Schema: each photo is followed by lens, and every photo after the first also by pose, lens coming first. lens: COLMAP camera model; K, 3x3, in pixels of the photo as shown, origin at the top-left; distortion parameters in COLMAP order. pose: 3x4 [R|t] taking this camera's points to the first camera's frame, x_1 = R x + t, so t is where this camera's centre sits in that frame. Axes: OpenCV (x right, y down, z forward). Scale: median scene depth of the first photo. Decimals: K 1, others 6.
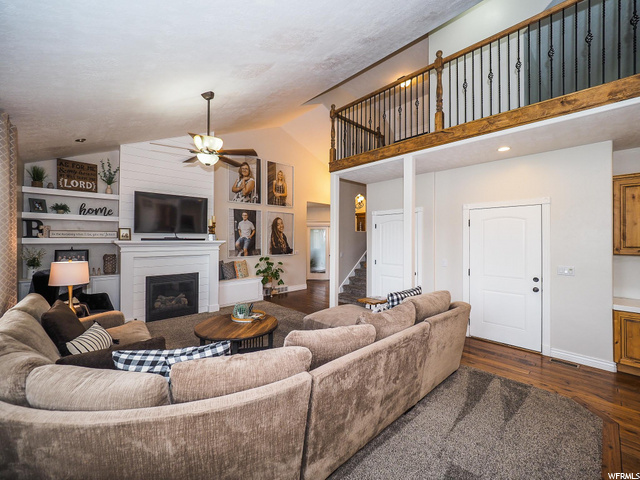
lens RADIAL K [[270.4, 0, 321.0], [0, 270.4, 237.4], [0, 0, 1]] dist [-0.001414, 0.000607]
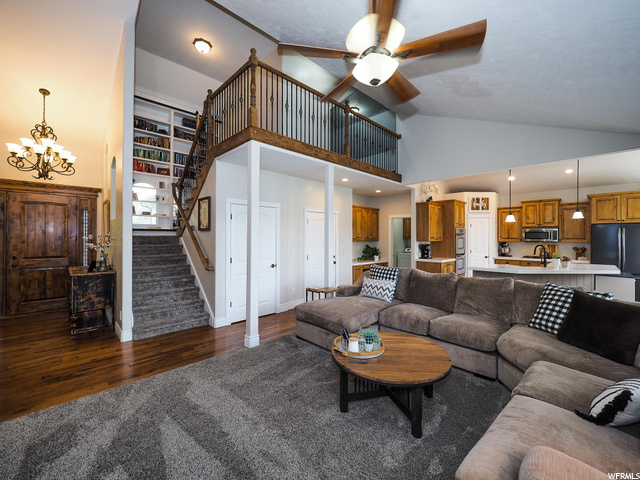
lens RADIAL K [[277.2, 0, 320.0], [0, 277.2, 240.0], [0, 0, 1]] dist [-0.001238, 0.000288]
pose [[-0.025916, -0.018318, 0.999496, -1.064638], [-0.008639, 0.999799, 0.018100, 0.019511], [-0.999627, -0.008166, -0.026069, 1.245055]]
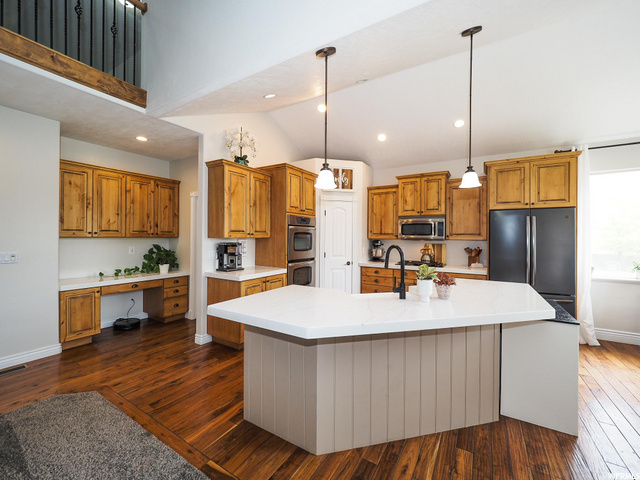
lens RADIAL K [[270.4, 0, 321.0], [0, 270.4, 237.4], [0, 0, 1]] dist [-0.001414, 0.000607]
pose [[-0.264195, -0.011780, 0.964397, -0.140304], [-0.015119, 0.999853, 0.008071, 0.044545], [-0.964351, -0.012448, -0.264334, 0.334220]]
